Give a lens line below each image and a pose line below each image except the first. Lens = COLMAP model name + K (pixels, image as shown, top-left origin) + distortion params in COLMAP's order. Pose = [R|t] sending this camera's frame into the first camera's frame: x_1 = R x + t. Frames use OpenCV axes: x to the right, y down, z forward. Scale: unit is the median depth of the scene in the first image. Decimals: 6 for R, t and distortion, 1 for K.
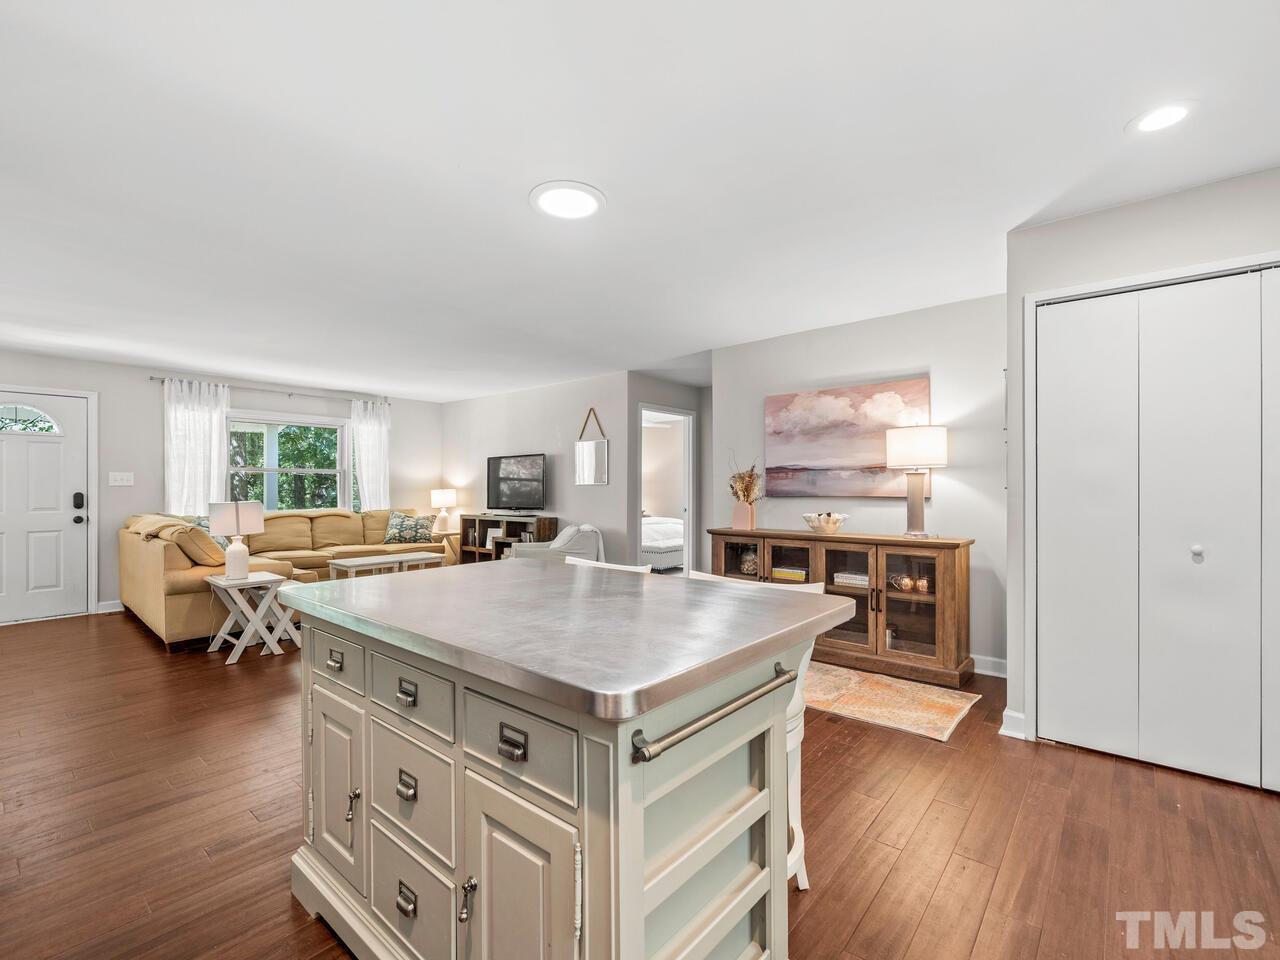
lens RADIAL K [[585.8, 0, 642.6], [0, 585.8, 486.0], [0, 0, 1]] dist [0.000767, 0.000344]
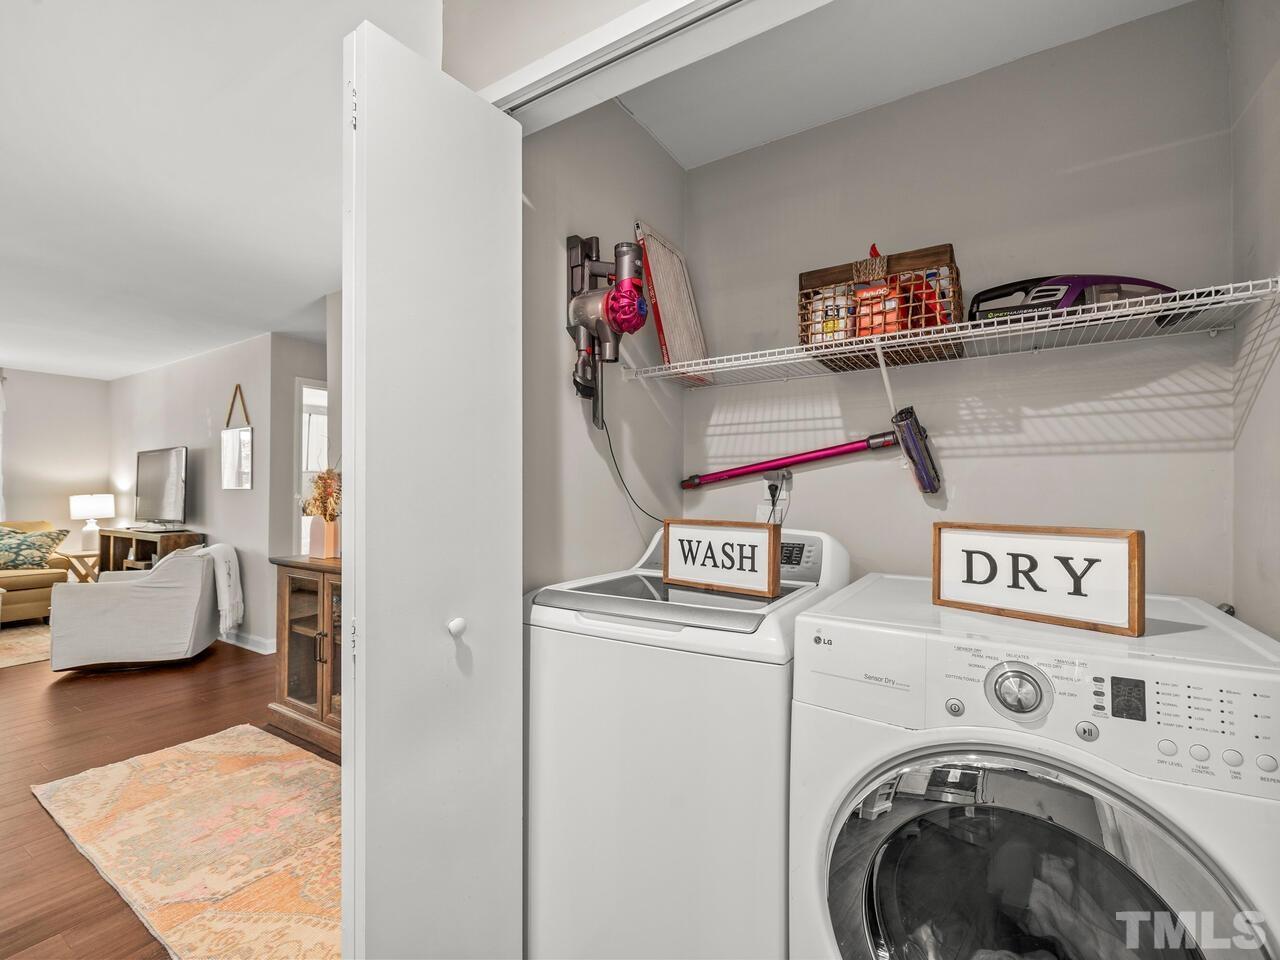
lens RADIAL K [[585.8, 0, 642.6], [0, 585.8, 486.0], [0, 0, 1]] dist [0.000767, 0.000344]
pose [[0.988799, 0.001626, 0.149244, 0.263455], [-0.000921, 0.999988, -0.004794, -0.002264], [-0.149250, 0.004603, 0.988789, 0.174990]]
